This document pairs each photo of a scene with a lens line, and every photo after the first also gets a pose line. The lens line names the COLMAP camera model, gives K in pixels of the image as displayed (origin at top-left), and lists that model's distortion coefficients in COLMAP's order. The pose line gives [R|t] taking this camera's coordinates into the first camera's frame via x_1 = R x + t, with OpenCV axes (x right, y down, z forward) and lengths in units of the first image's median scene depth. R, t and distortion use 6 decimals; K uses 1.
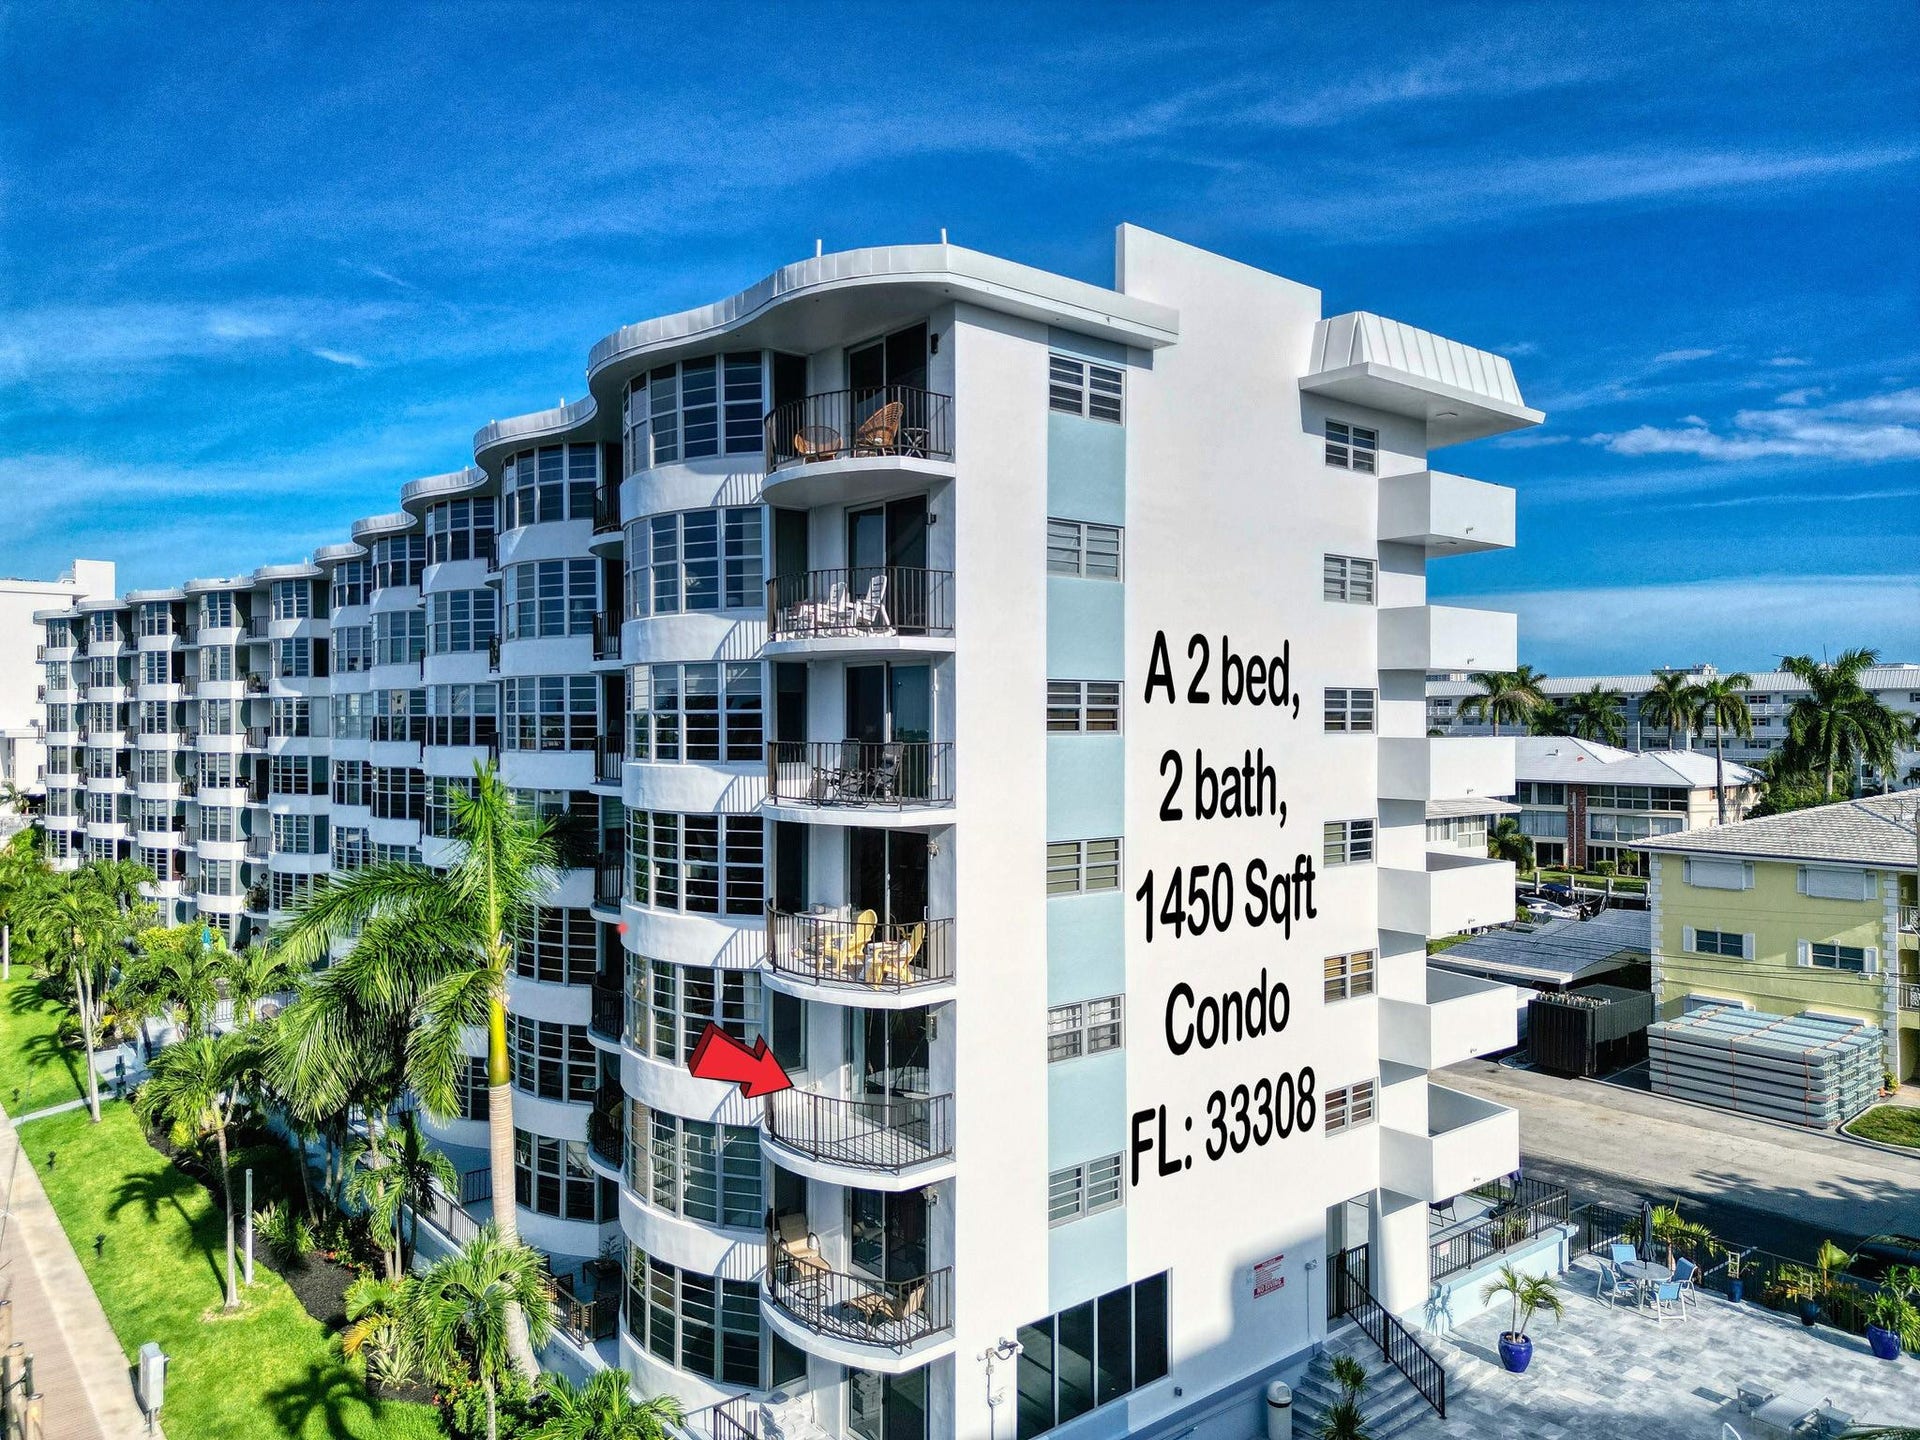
lens RADIAL K [[1333.9, 0, 964.7], [0, 1333.9, 712.6], [0, 0, 1]] dist [0.053190, -0.048167]
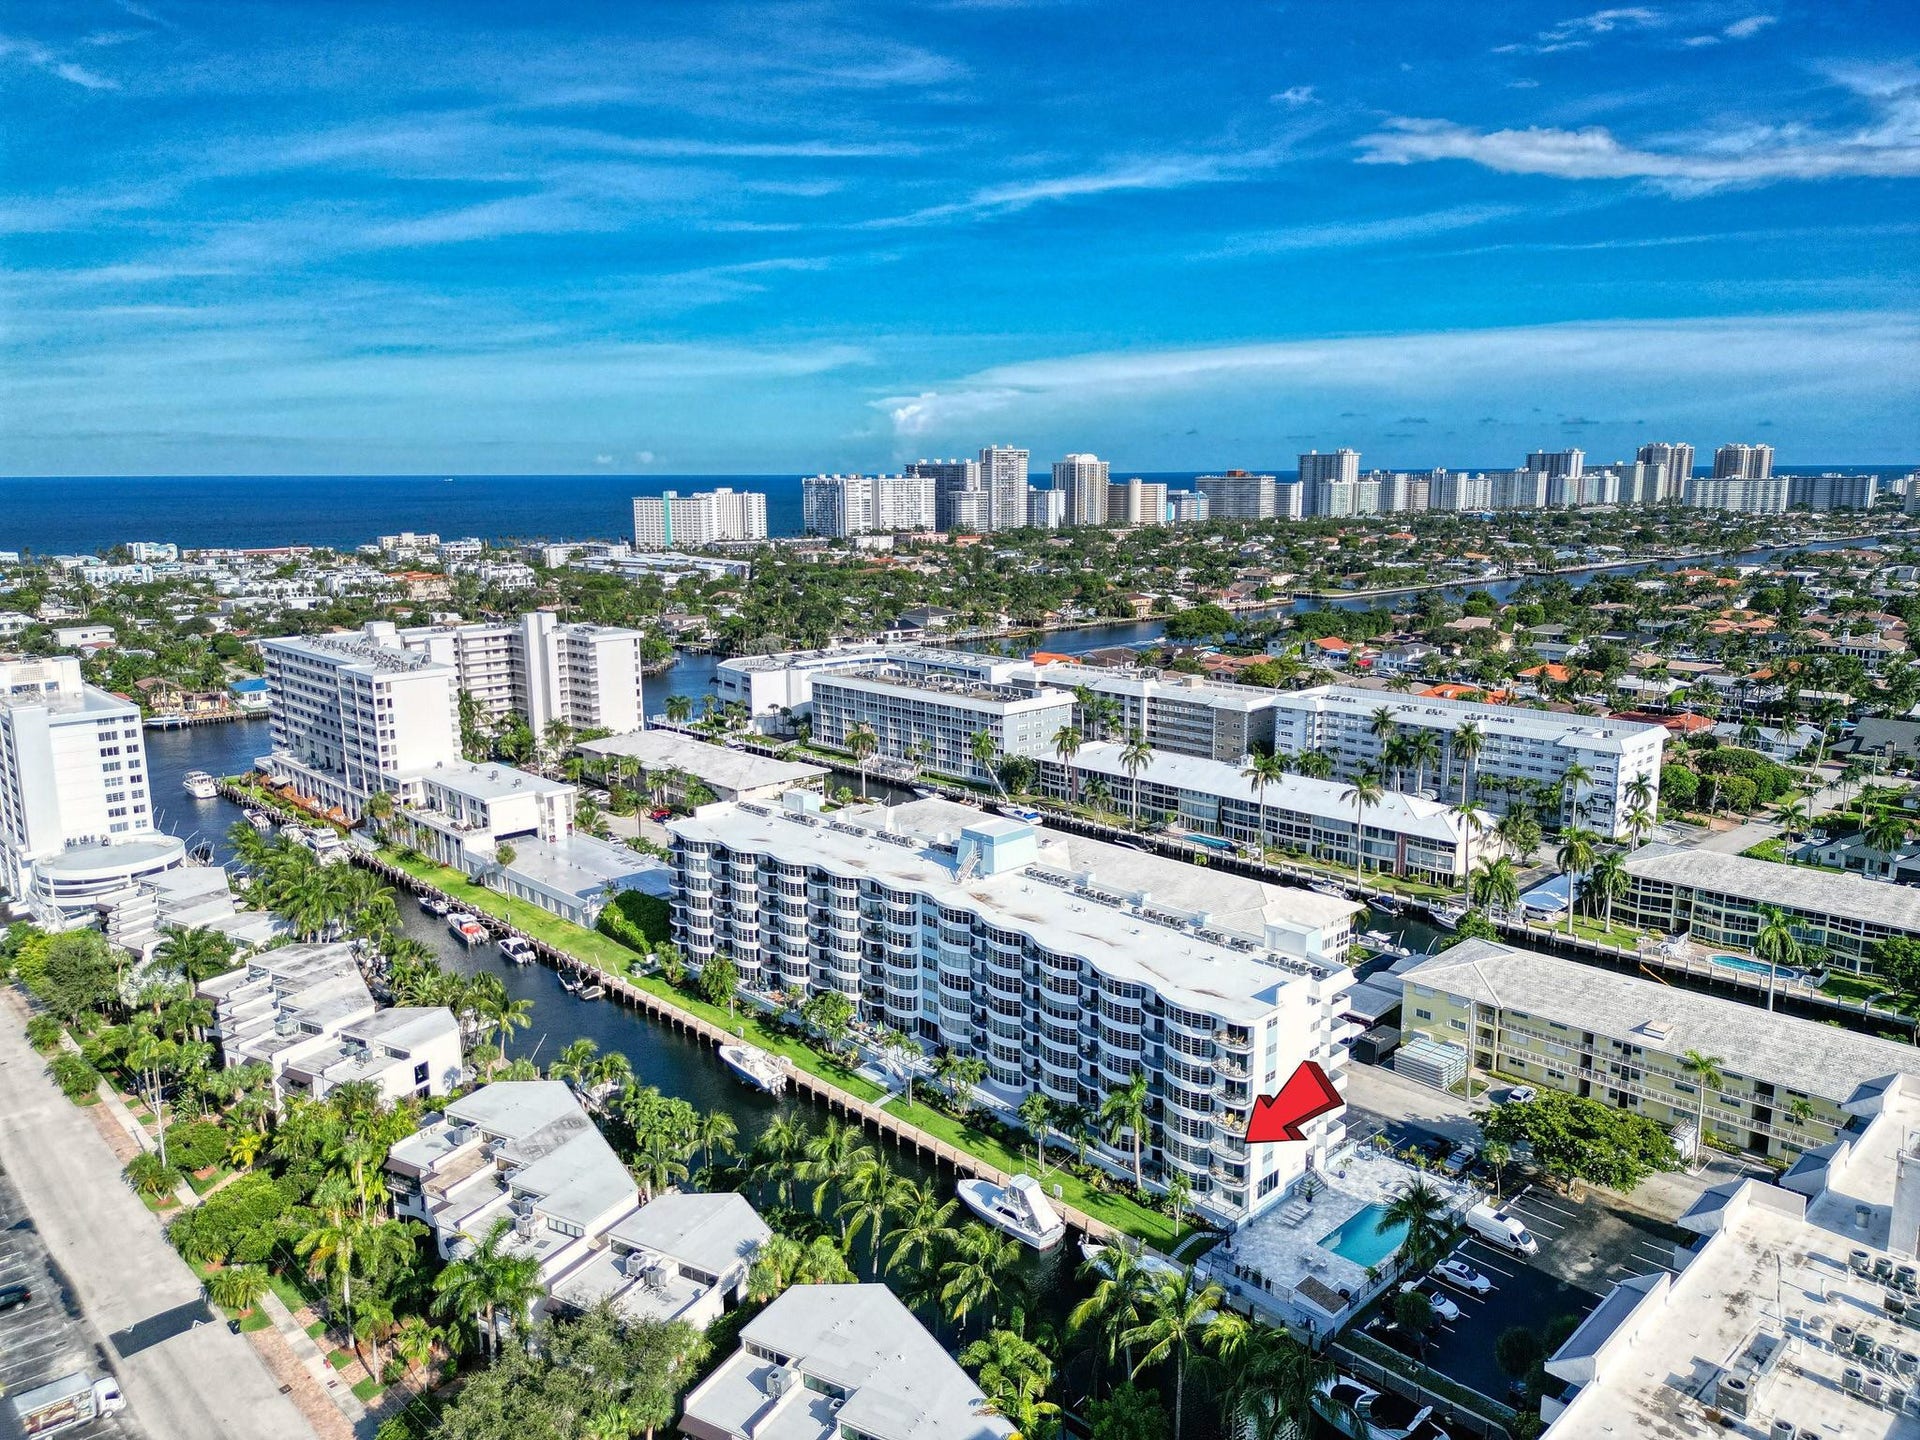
lens RADIAL K [[1333.9, 0, 964.7], [0, 1333.9, 712.6], [0, 0, 1]] dist [0.053190, -0.048167]
pose [[0.996996, -0.019161, 0.075050, -0.994796], [0.004804, 0.982351, 0.186984, -1.617061], [-0.077308, -0.186062, 0.979492, -2.593188]]
